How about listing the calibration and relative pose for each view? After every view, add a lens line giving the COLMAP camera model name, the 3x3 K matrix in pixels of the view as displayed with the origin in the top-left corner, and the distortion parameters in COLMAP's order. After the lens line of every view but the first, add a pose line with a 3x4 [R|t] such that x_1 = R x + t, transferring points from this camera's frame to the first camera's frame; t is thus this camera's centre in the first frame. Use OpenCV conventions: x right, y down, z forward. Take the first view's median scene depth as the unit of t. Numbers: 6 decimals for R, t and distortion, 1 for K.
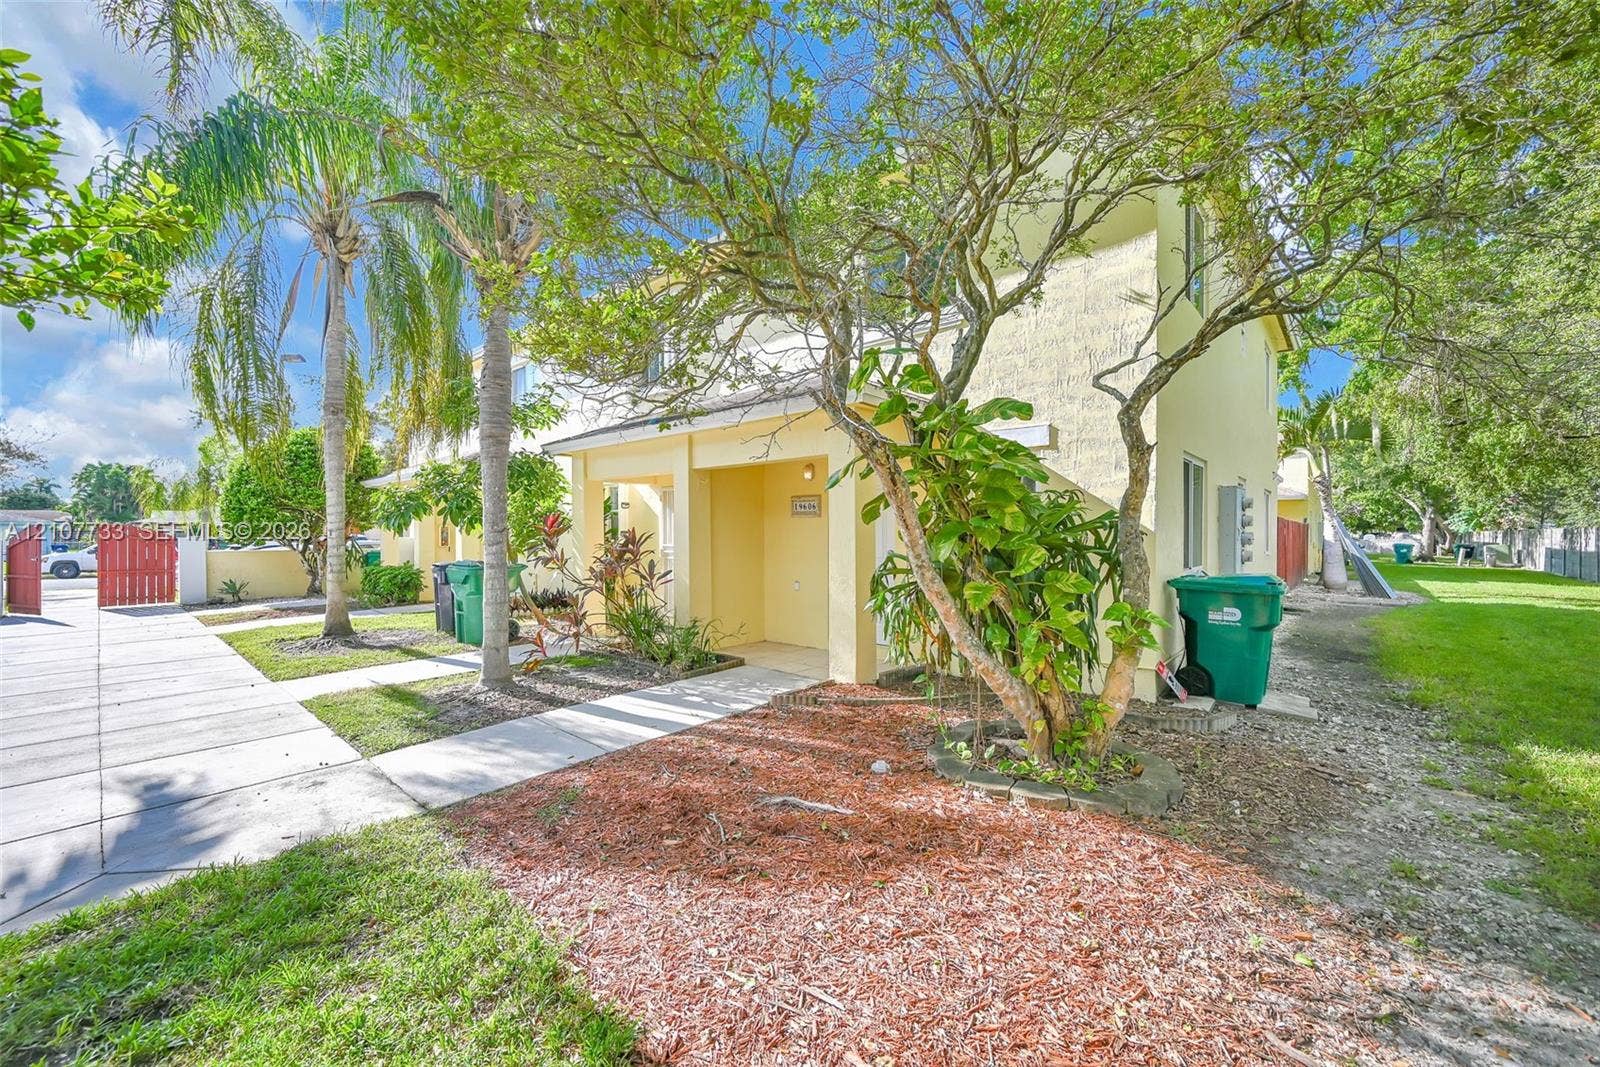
lens RADIAL K [[629.3, 0, 794.5], [0, 629.3, 539.4], [0, 0, 1]] dist [-0.000395, -0.000082]
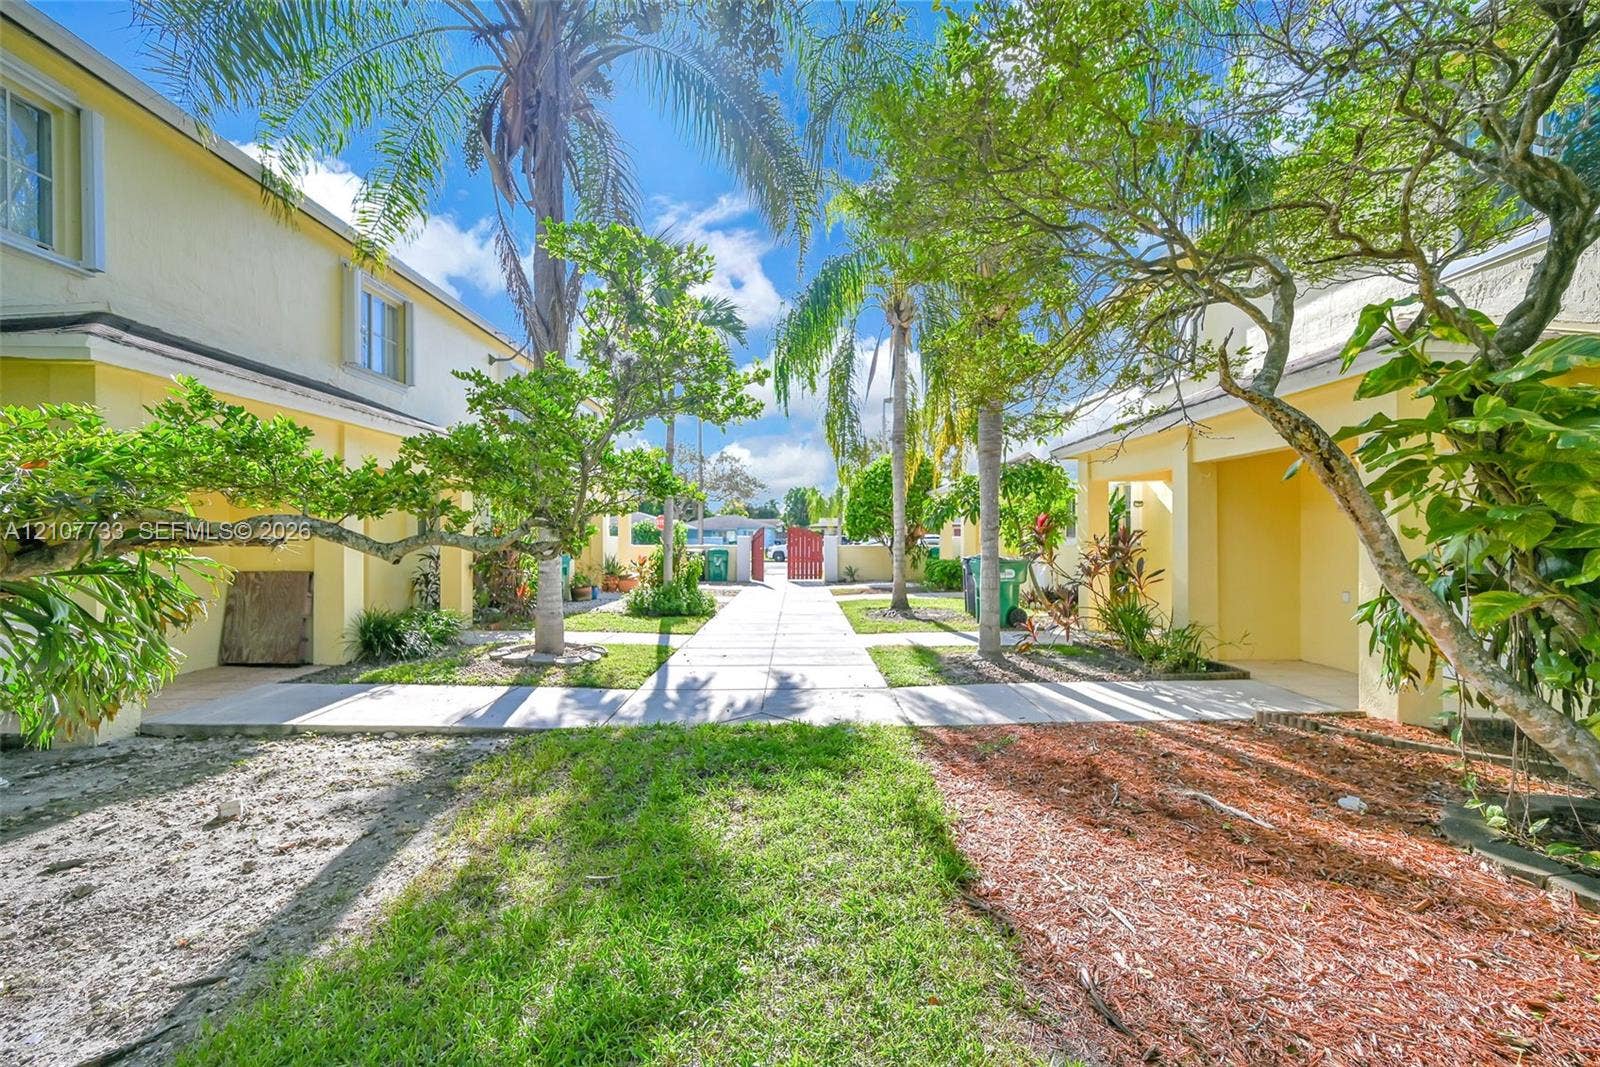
lens RADIAL K [[629.3, 0, 794.5], [0, 629.3, 539.4], [0, 0, 1]] dist [-0.000395, -0.000082]
pose [[0.665876, 0.009277, -0.746005, 0.208995], [-0.011613, 0.999930, 0.002070, 0.010130], [0.745972, 0.007285, 0.665937, -0.099449]]
